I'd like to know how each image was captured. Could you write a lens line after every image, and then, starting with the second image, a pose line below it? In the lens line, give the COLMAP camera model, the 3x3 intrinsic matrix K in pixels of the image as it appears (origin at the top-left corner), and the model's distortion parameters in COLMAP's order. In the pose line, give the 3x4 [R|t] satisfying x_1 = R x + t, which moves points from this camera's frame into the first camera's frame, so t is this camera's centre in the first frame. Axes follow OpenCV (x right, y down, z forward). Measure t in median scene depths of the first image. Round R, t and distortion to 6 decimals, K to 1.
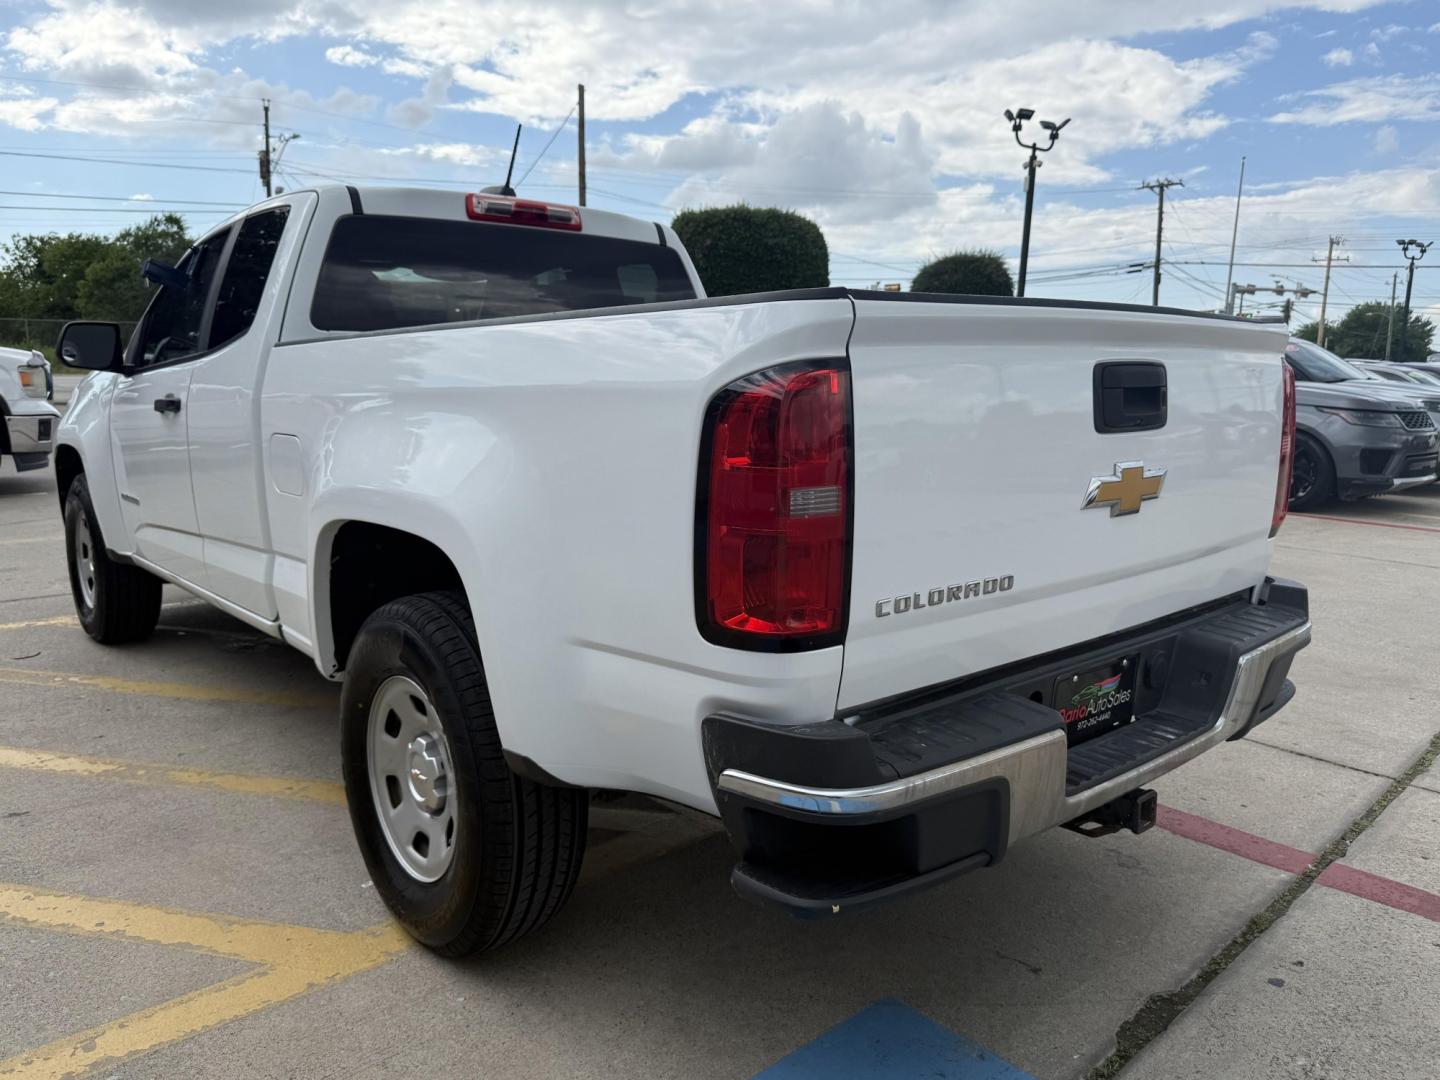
lens RADIAL K [[1094.0, 0, 745.2], [0, 1094.0, 542.5], [0, 0, 1]] dist [0.030365, -0.042374]
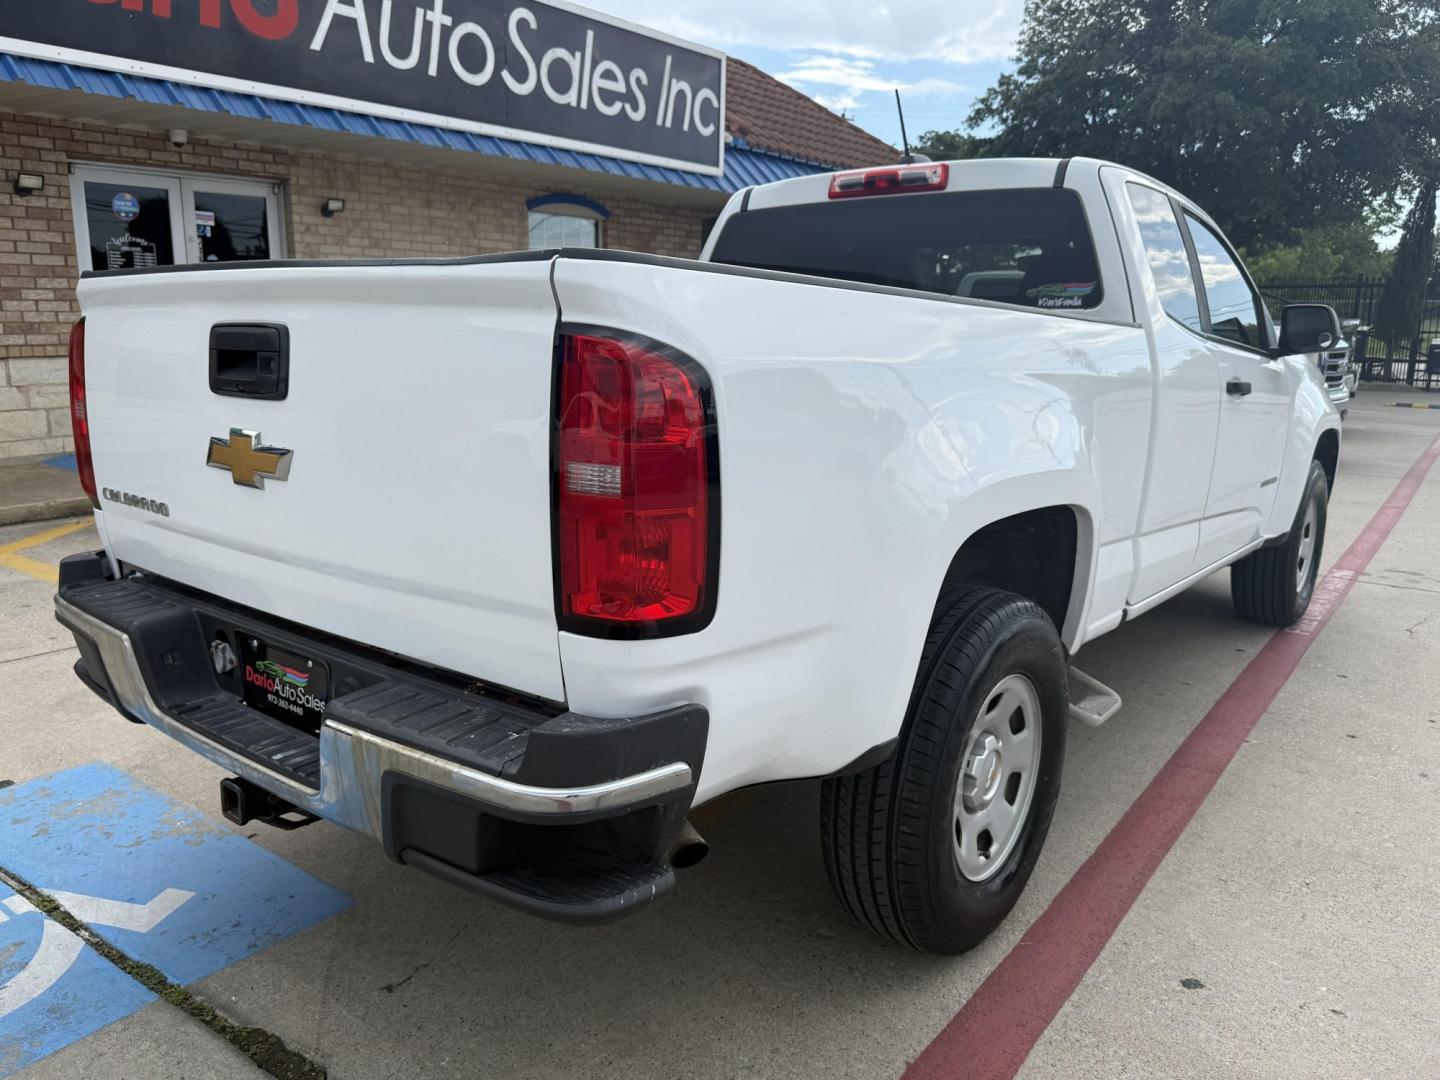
lens RADIAL K [[1094.0, 0, 705.5], [0, 1094.0, 545.3], [0, 0, 1]] dist [0.030365, -0.042374]
pose [[0.157201, 0.189302, -0.969254, 0.089402], [-0.176691, 0.971011, 0.160988, -0.013264], [0.971632, 0.145951, 0.186092, 0.081431]]
